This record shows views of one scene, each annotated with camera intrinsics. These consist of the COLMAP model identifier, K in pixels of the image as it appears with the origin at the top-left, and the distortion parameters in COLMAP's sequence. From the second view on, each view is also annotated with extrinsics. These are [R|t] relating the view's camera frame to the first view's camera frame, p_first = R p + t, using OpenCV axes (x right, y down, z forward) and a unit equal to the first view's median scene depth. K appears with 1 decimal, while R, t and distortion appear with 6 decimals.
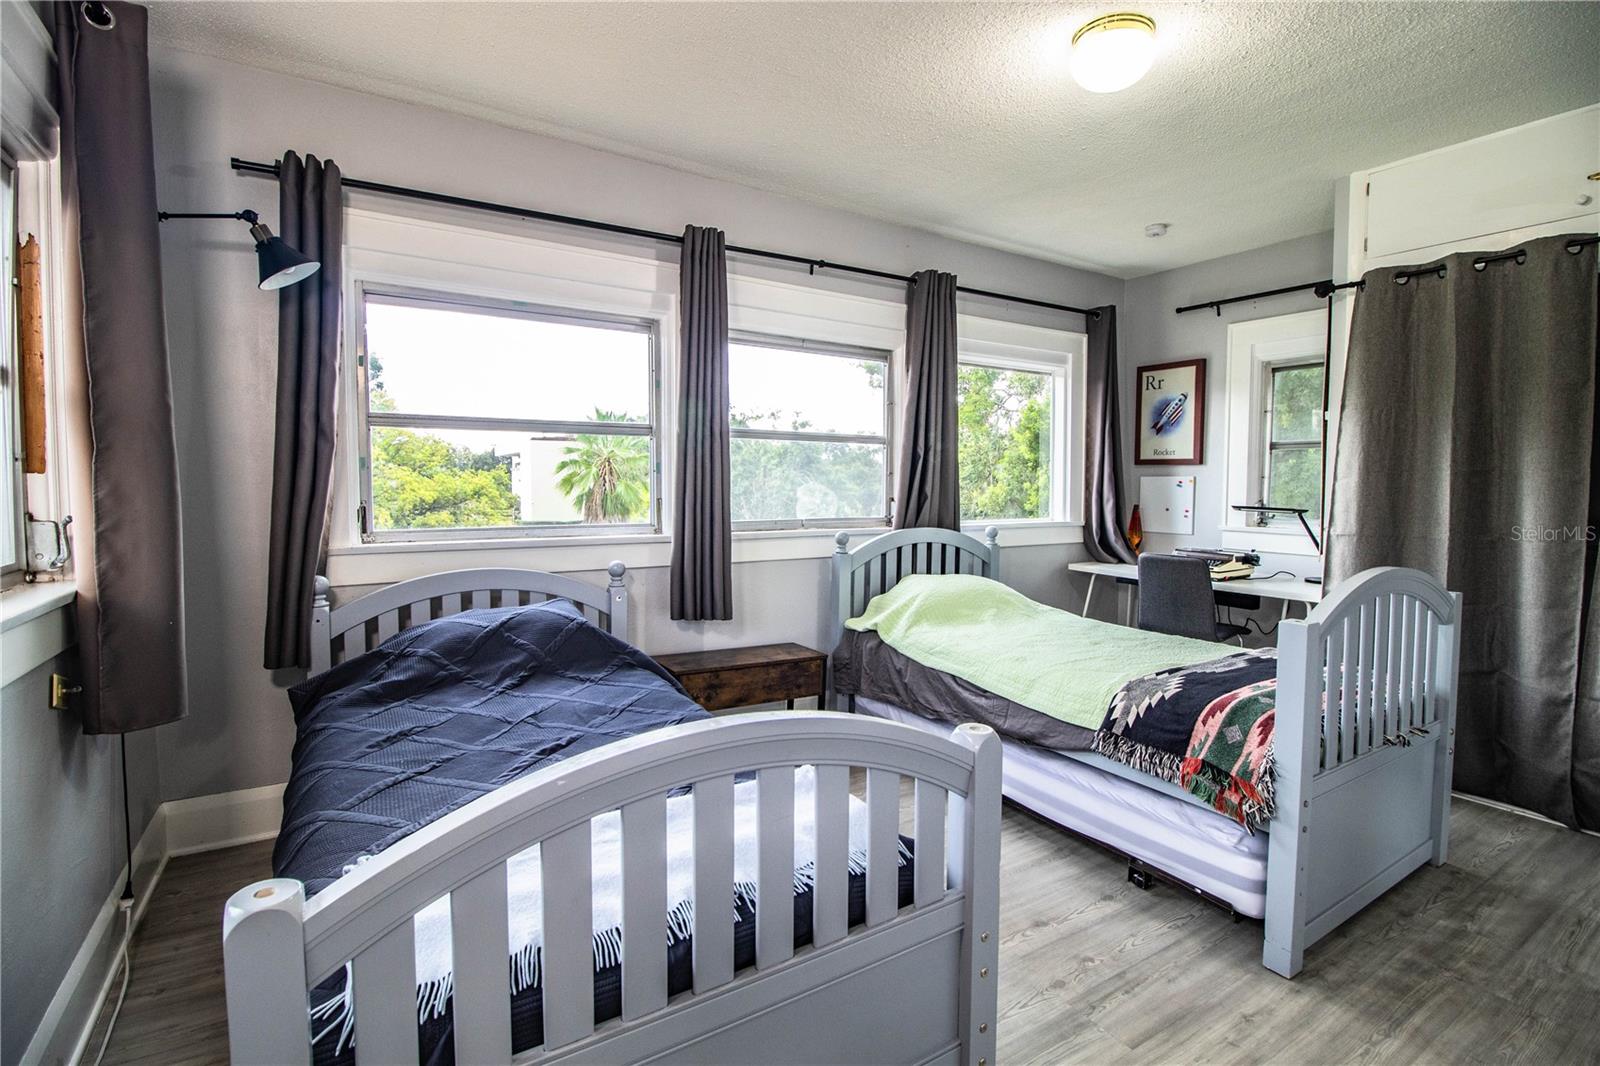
lens RADIAL K [[745.7, 0, 806.7], [0, 745.7, 514.2], [0, 0, 1]] dist [-0.002723, -0.000678]
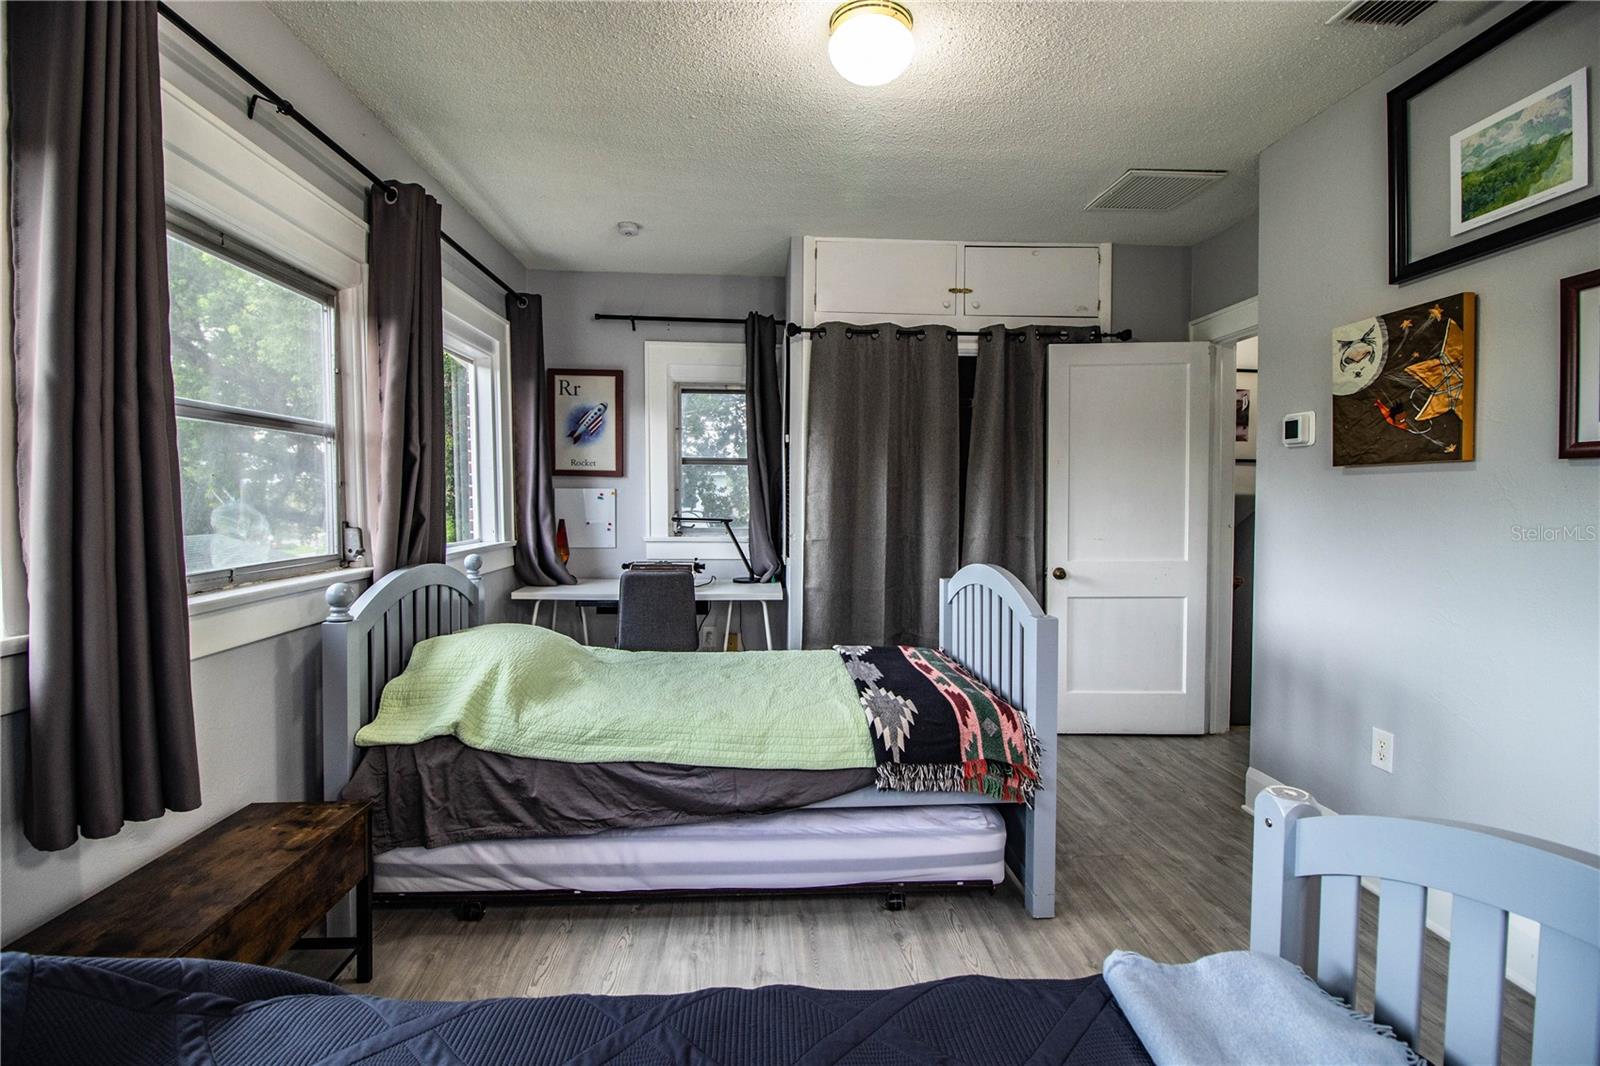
lens RADIAL K [[745.7, 0, 806.7], [0, 745.7, 514.2], [0, 0, 1]] dist [-0.002723, -0.000678]
pose [[0.467451, -0.026081, 0.883634, -0.332150], [0.036551, 0.999280, 0.010159, -0.025850], [-0.883263, 0.027549, 0.468068, 0.455401]]
